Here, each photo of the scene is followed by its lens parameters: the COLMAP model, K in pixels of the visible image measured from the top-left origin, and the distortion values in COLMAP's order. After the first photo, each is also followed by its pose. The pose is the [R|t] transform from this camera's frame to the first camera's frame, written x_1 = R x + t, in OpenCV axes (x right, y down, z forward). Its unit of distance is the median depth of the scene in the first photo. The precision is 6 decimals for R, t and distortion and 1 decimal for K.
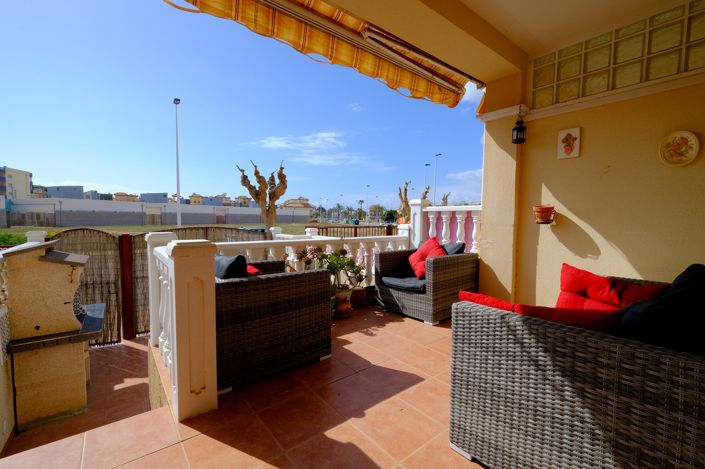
lens RADIAL K [[306.6, 0, 351.8], [0, 306.6, 235.2], [0, 0, 1]] dist [0.006835, -0.001001]
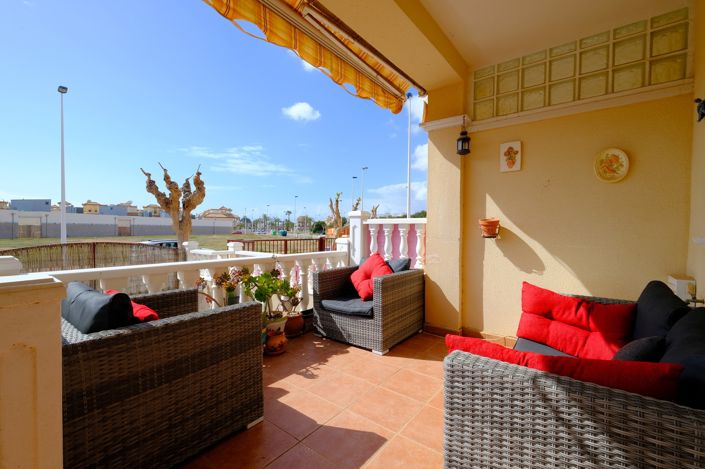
lens RADIAL K [[306.6, 0, 349.9], [0, 306.6, 232.6], [0, 0, 1]] dist [0.006835, -0.001001]
pose [[0.974115, -0.003755, 0.226020, -0.021848], [0.013860, 0.998973, -0.043137, -0.017675], [-0.225626, 0.045153, 0.973167, 0.157263]]
